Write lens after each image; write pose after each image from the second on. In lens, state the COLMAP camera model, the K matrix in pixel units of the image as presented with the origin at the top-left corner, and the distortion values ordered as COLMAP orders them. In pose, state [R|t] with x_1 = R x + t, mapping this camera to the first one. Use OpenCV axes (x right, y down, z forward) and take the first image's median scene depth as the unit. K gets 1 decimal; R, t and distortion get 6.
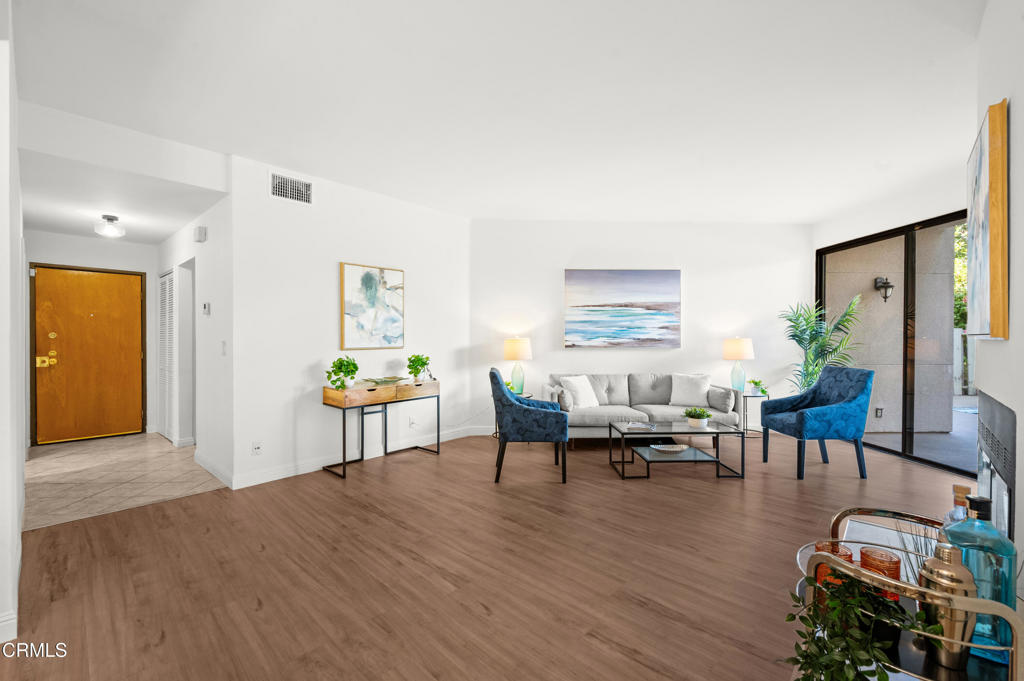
lens RADIAL K [[443.3, 0, 518.2], [0, 443.3, 340.2], [0, 0, 1]] dist [0.001862, 0.000983]
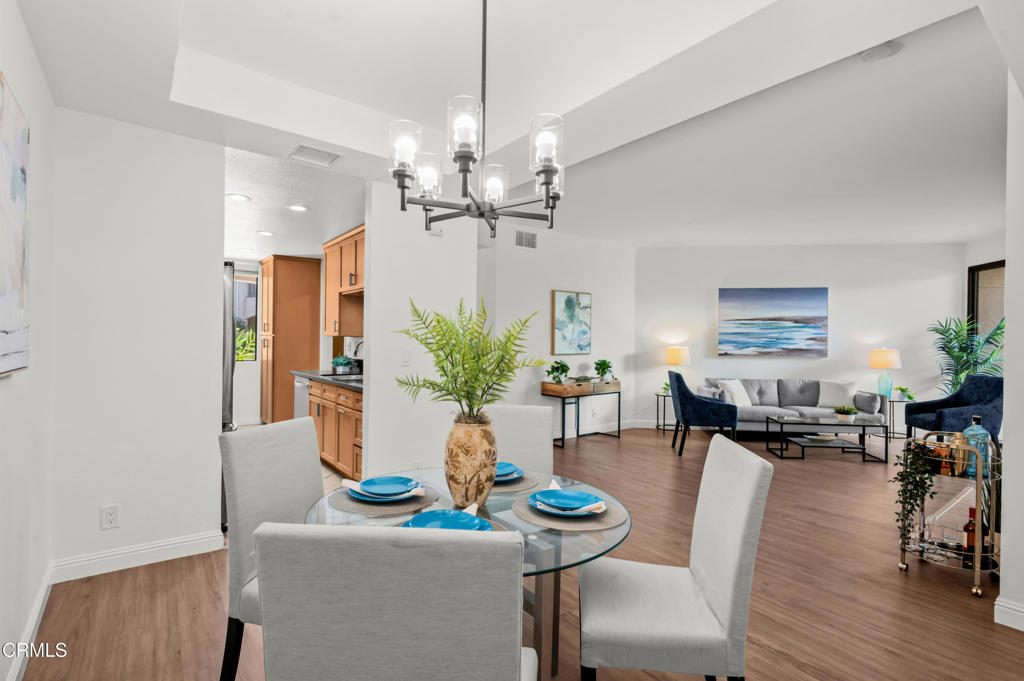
lens RADIAL K [[504.7, 0, 513.2], [0, 504.7, 342.9], [0, 0, 1]] dist [0.005294, 0.001883]
pose [[0.983046, 0.009256, -0.183127, -0.214920], [-0.010033, 0.999944, -0.003315, -0.008084], [0.183086, 0.005096, 0.983084, -0.478464]]
